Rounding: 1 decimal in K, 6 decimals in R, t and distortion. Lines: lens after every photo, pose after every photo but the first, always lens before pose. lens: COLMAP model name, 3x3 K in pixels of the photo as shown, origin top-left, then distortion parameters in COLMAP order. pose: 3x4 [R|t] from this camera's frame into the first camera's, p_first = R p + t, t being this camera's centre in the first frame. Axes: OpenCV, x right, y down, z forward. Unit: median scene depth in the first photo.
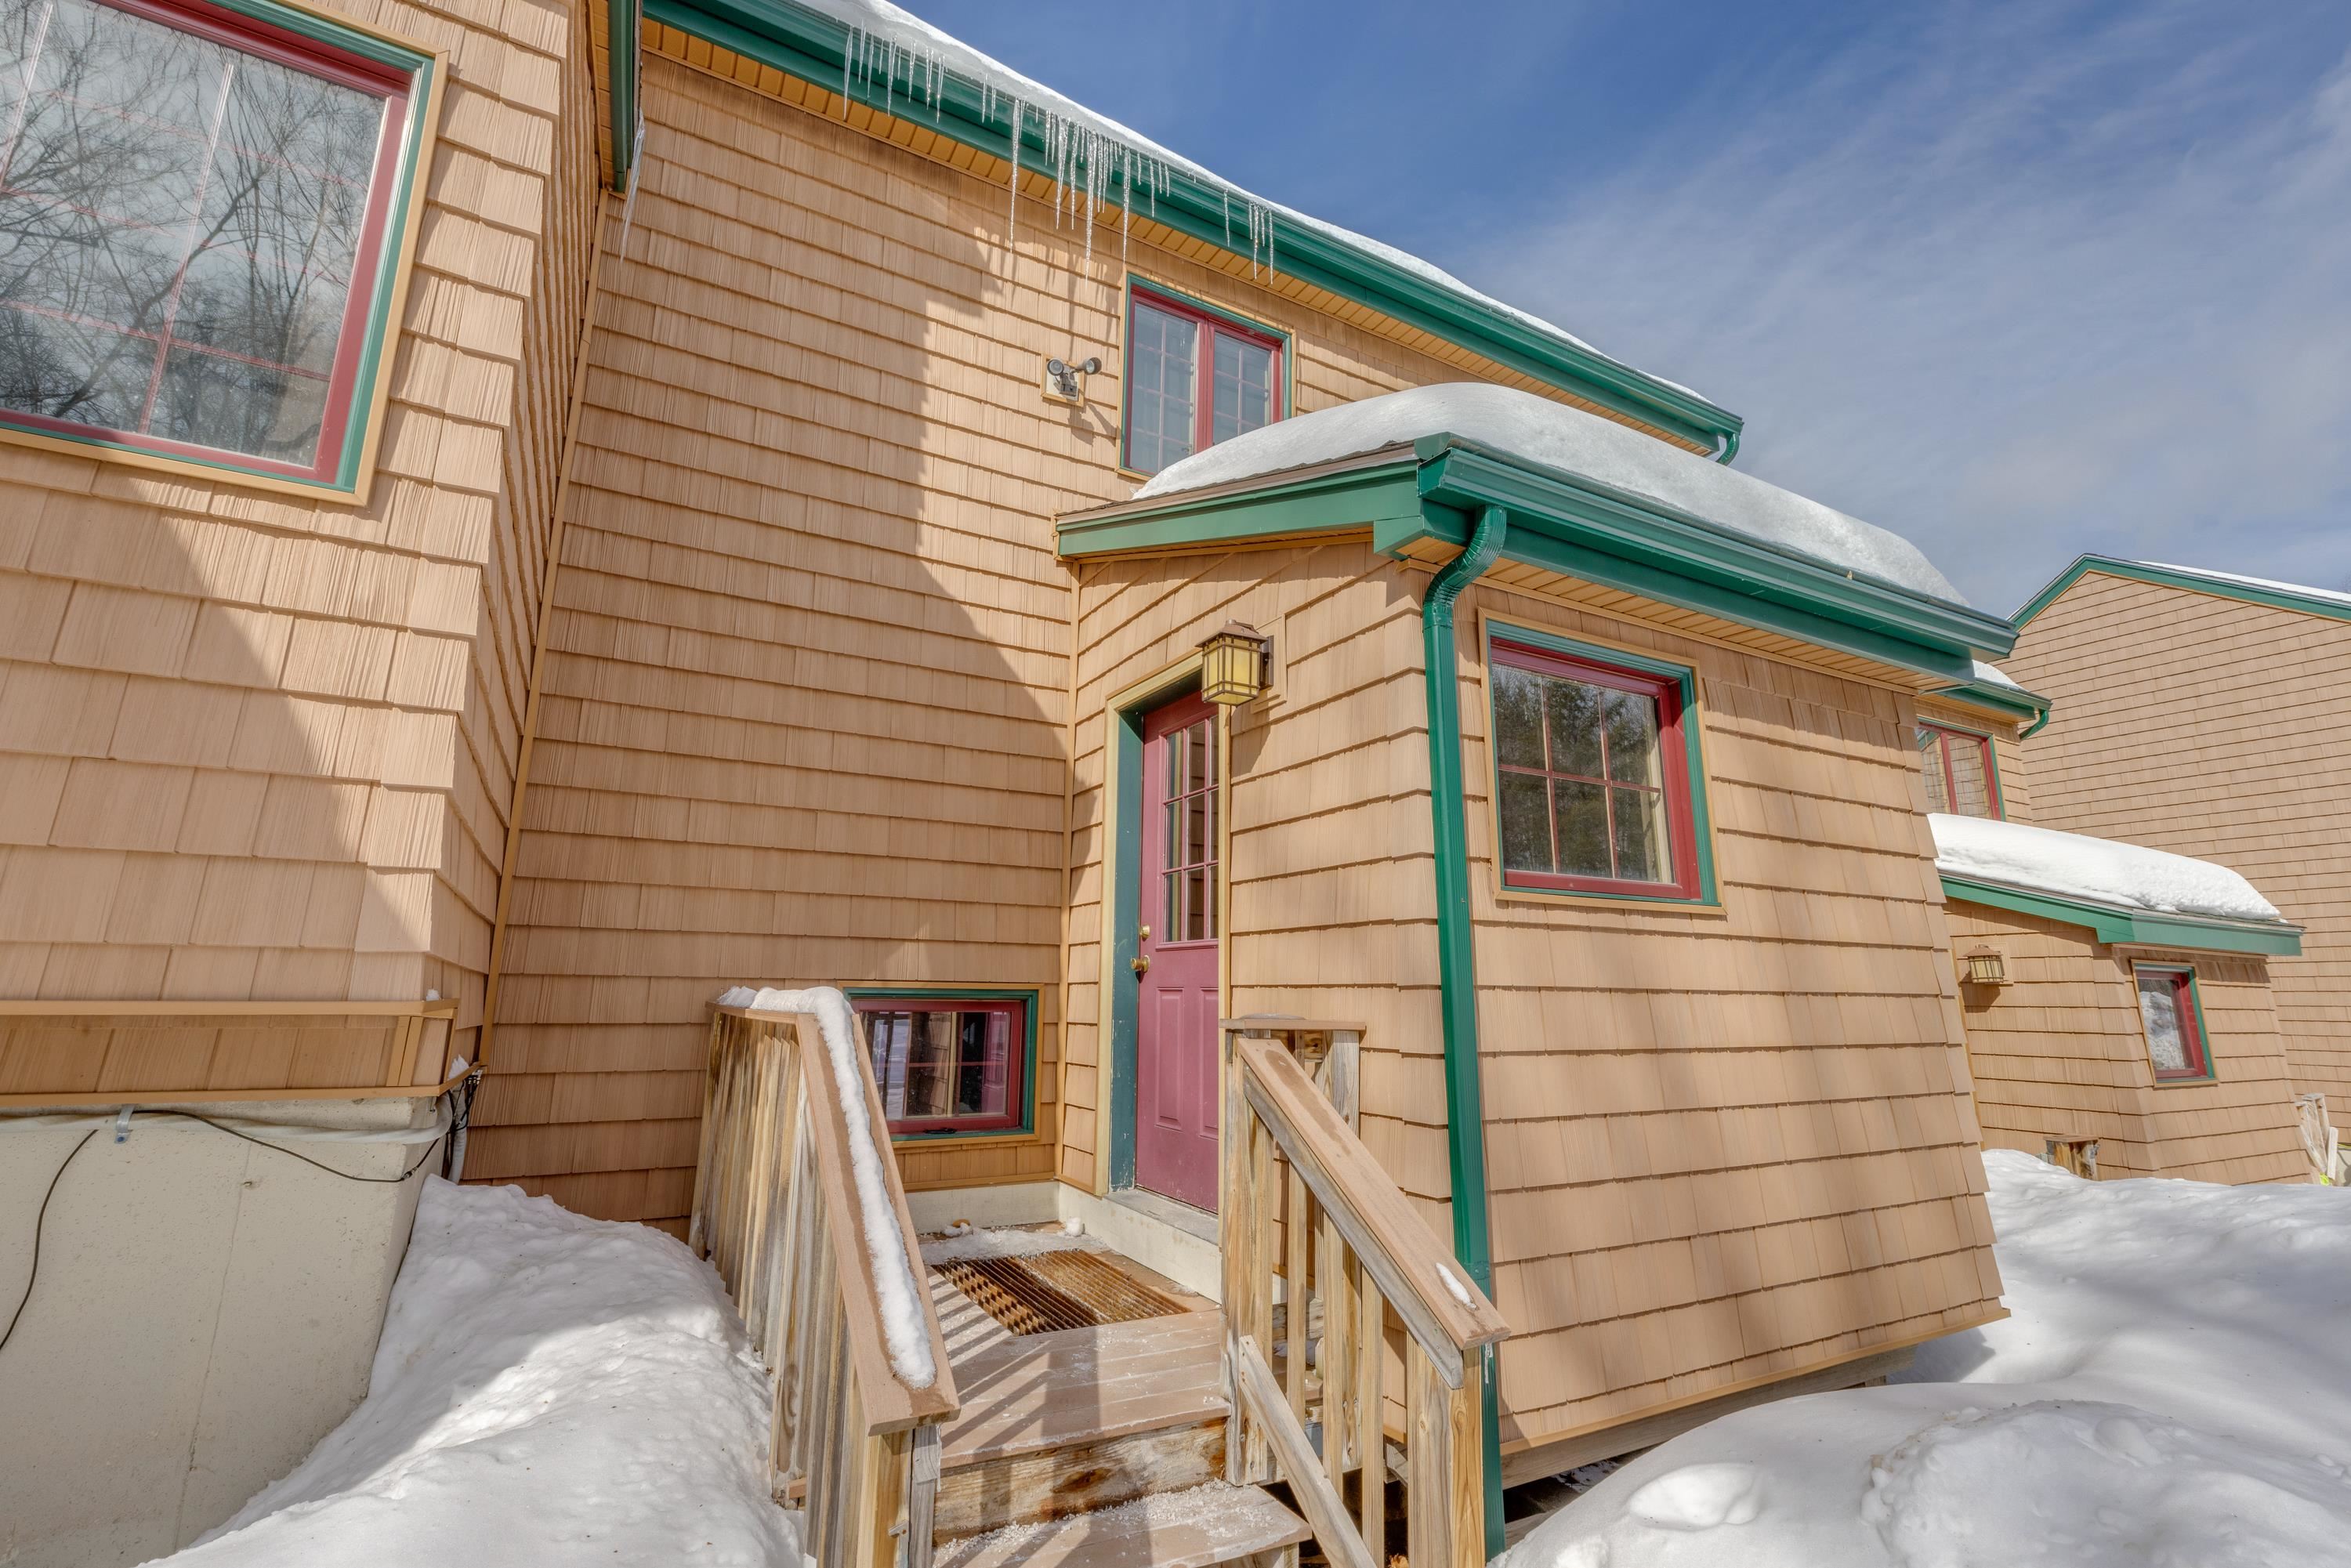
lens RADIAL K [[1042.9, 0, 1175.4], [0, 1042.9, 775.2], [0, 0, 1]] dist [0.004653, -0.000611]
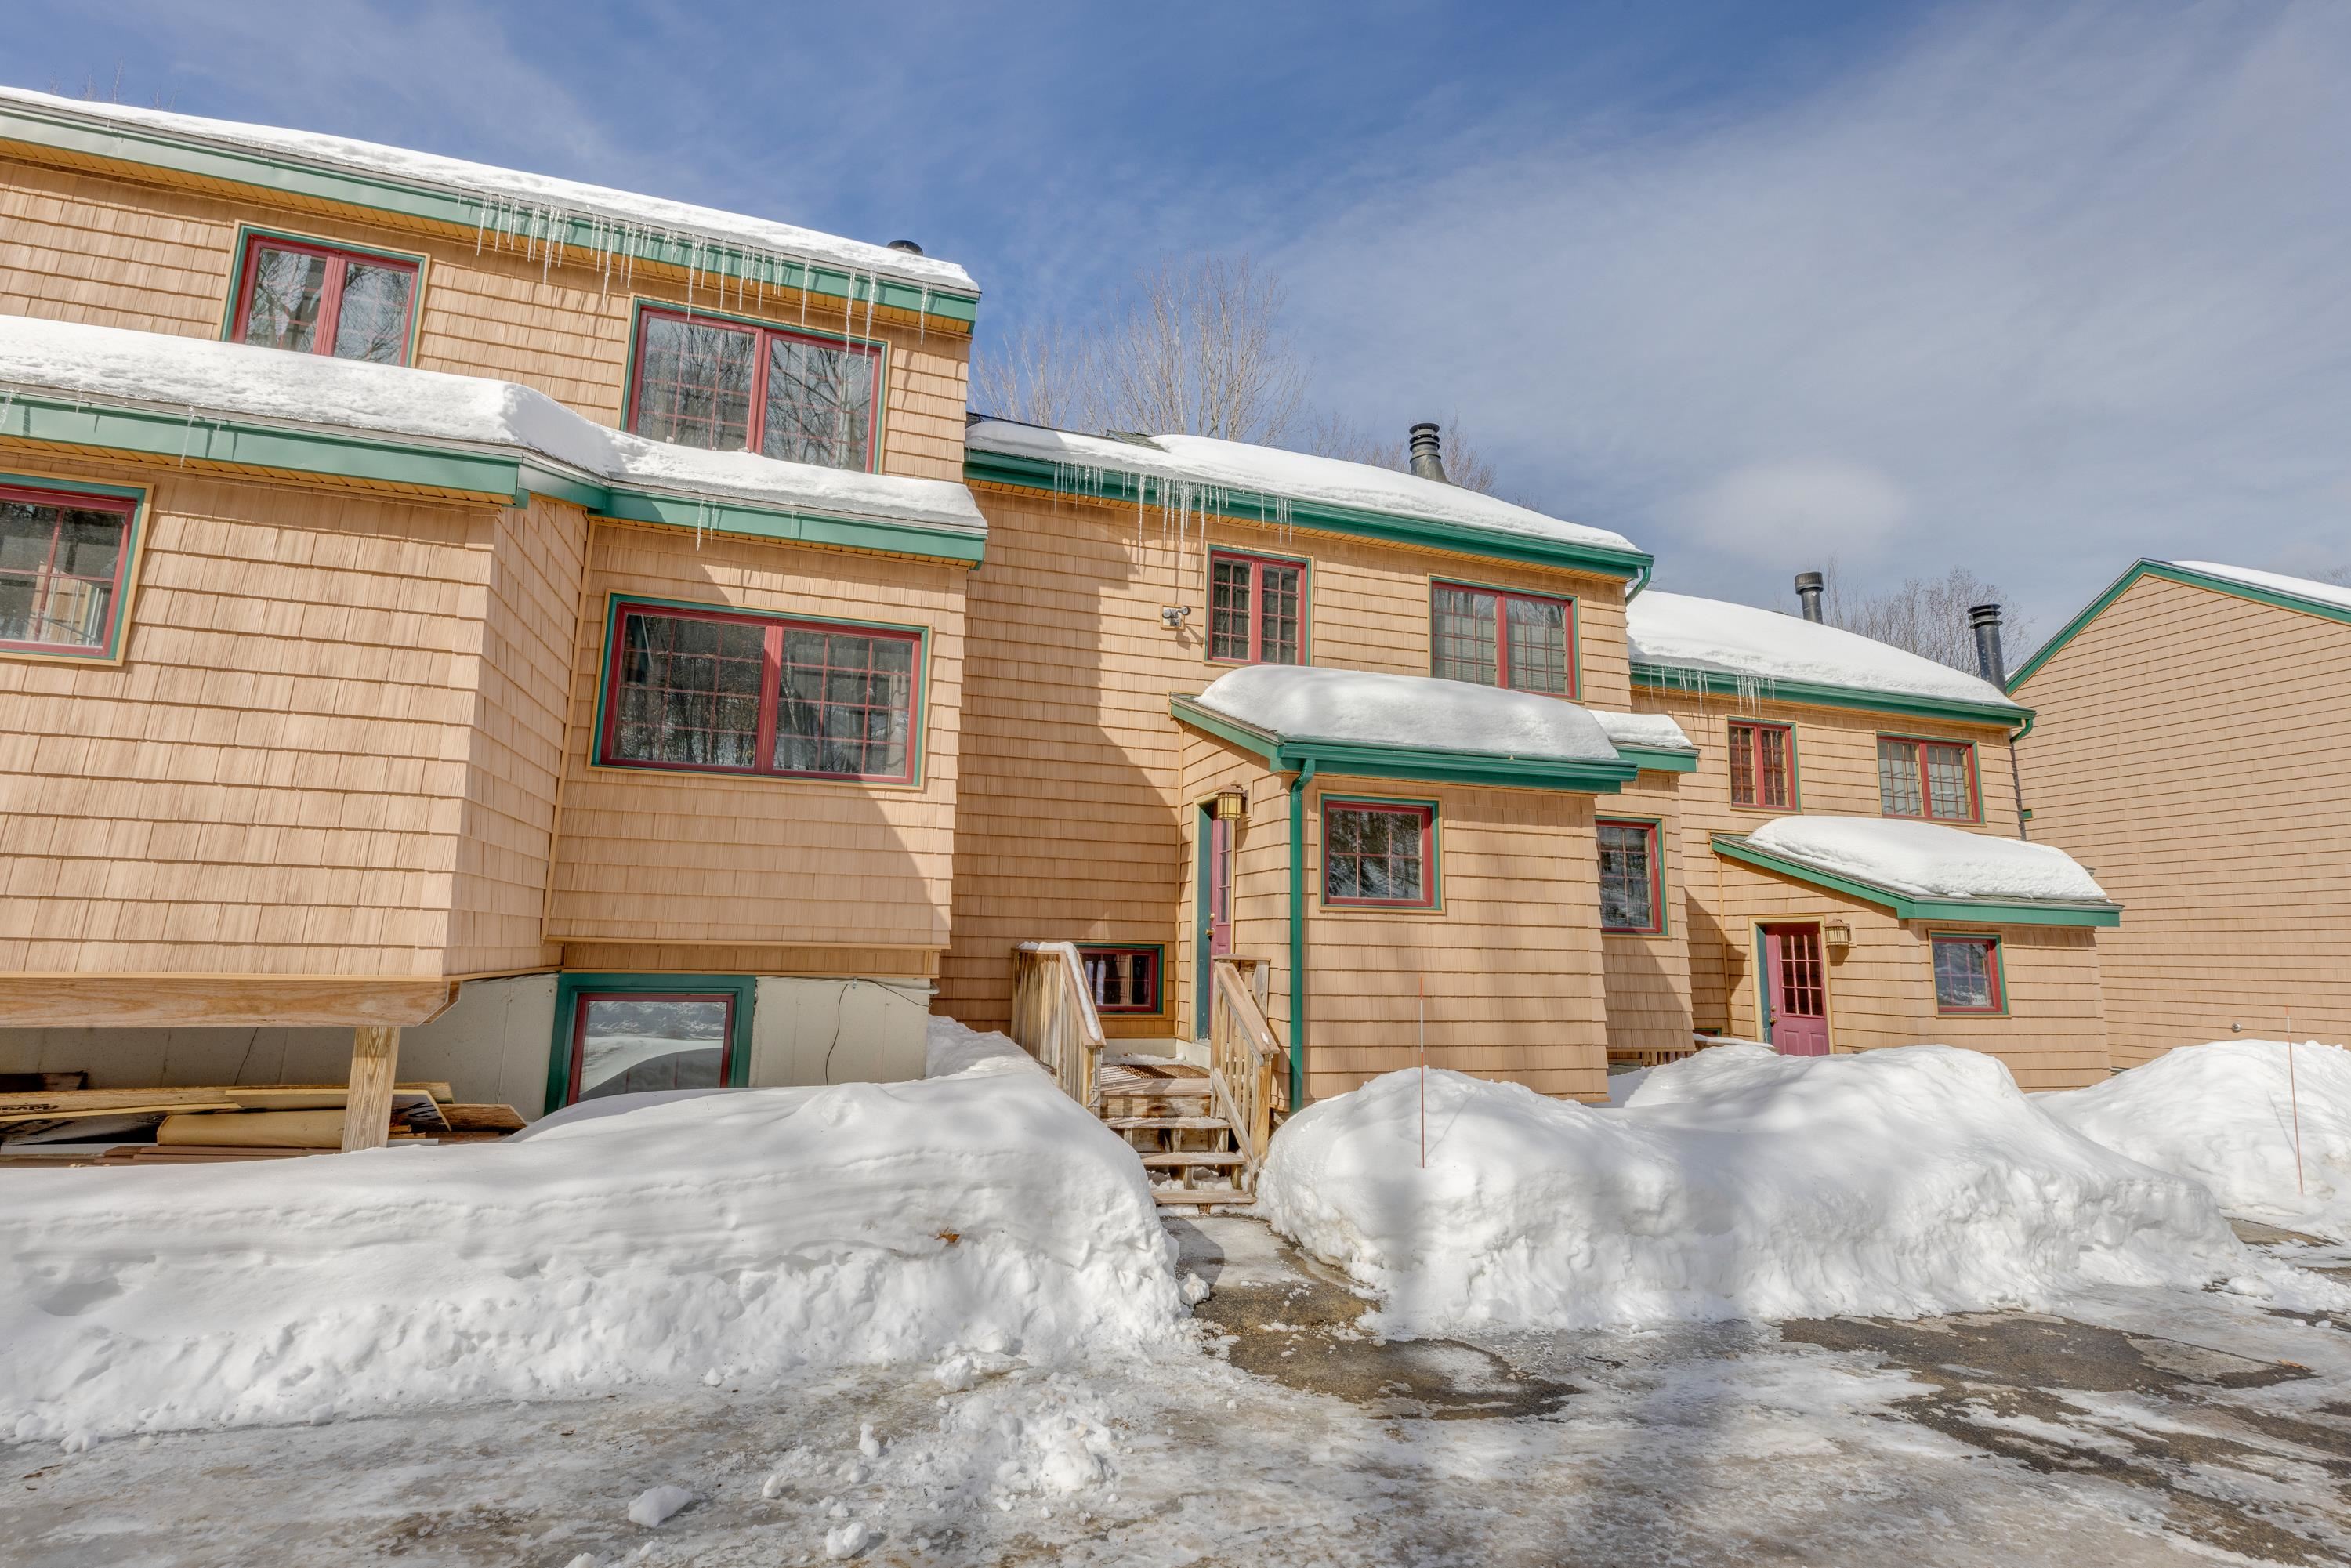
lens RADIAL K [[1042.9, 0, 1168.9], [0, 1042.9, 789.0], [0, 0, 1]] dist [0.004653, -0.000611]
pose [[0.980047, -0.021429, -0.197605, 0.267415], [0.031806, 0.998268, 0.049494, -0.181606], [0.196202, -0.054791, 0.979031, -0.898277]]
